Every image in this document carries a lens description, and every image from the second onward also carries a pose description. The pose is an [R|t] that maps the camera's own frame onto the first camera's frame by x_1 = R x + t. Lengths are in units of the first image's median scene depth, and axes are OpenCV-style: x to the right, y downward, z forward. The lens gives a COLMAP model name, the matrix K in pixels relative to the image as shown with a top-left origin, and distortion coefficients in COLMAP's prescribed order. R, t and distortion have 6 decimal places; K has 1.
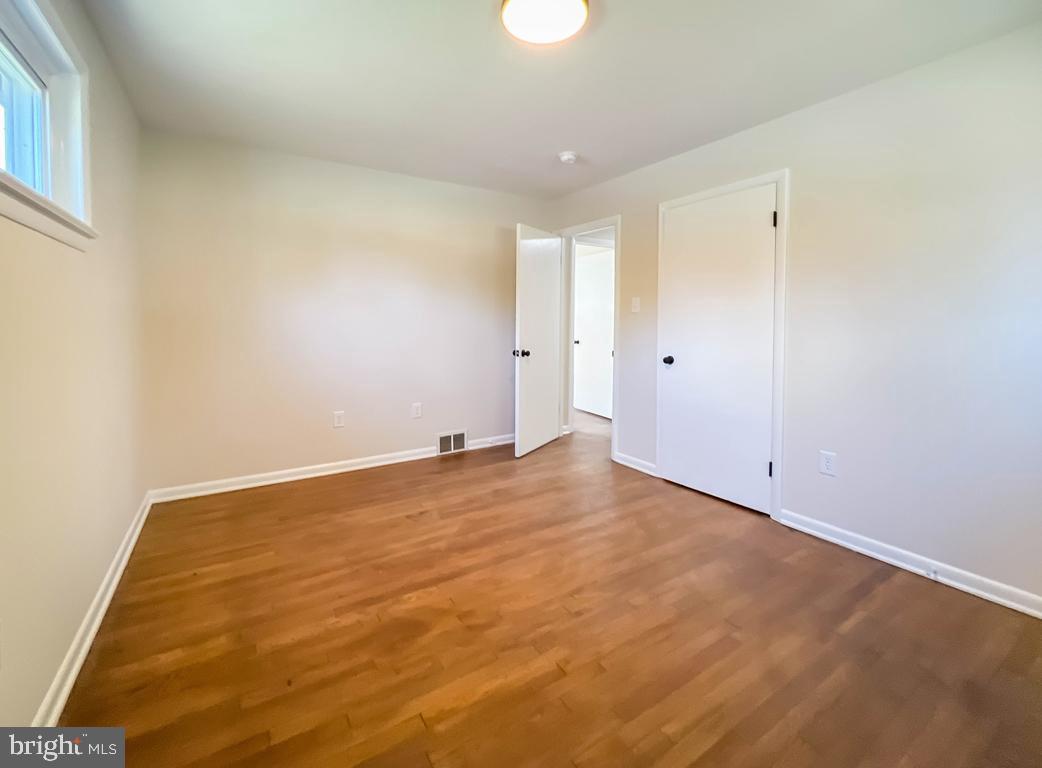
lens RADIAL K [[431.6, 0, 521.0], [0, 431.6, 376.6], [0, 0, 1]] dist [-0.000863, -0.000155]
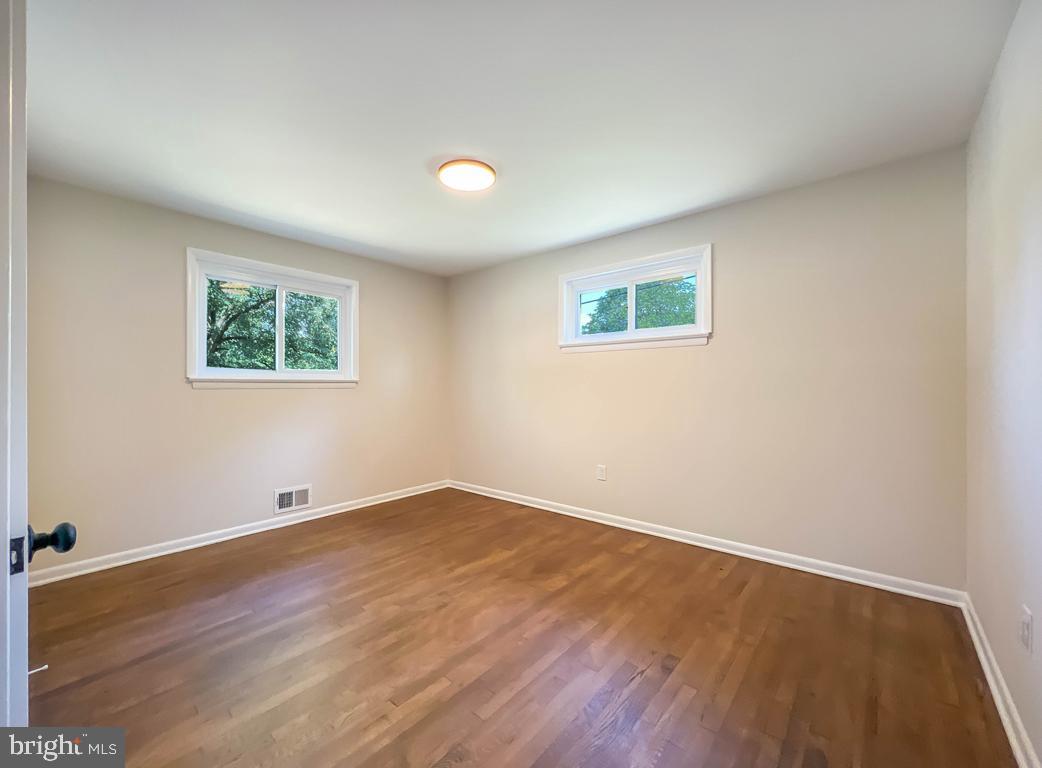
lens RADIAL K [[431.6, 0, 521.0], [0, 431.6, 376.6], [0, 0, 1]] dist [-0.000863, -0.000155]
pose [[-0.960778, -0.005009, -0.277275, 0.266646], [-0.032081, 0.995132, 0.093188, -0.290316], [0.275458, 0.098429, -0.956261, 2.292624]]
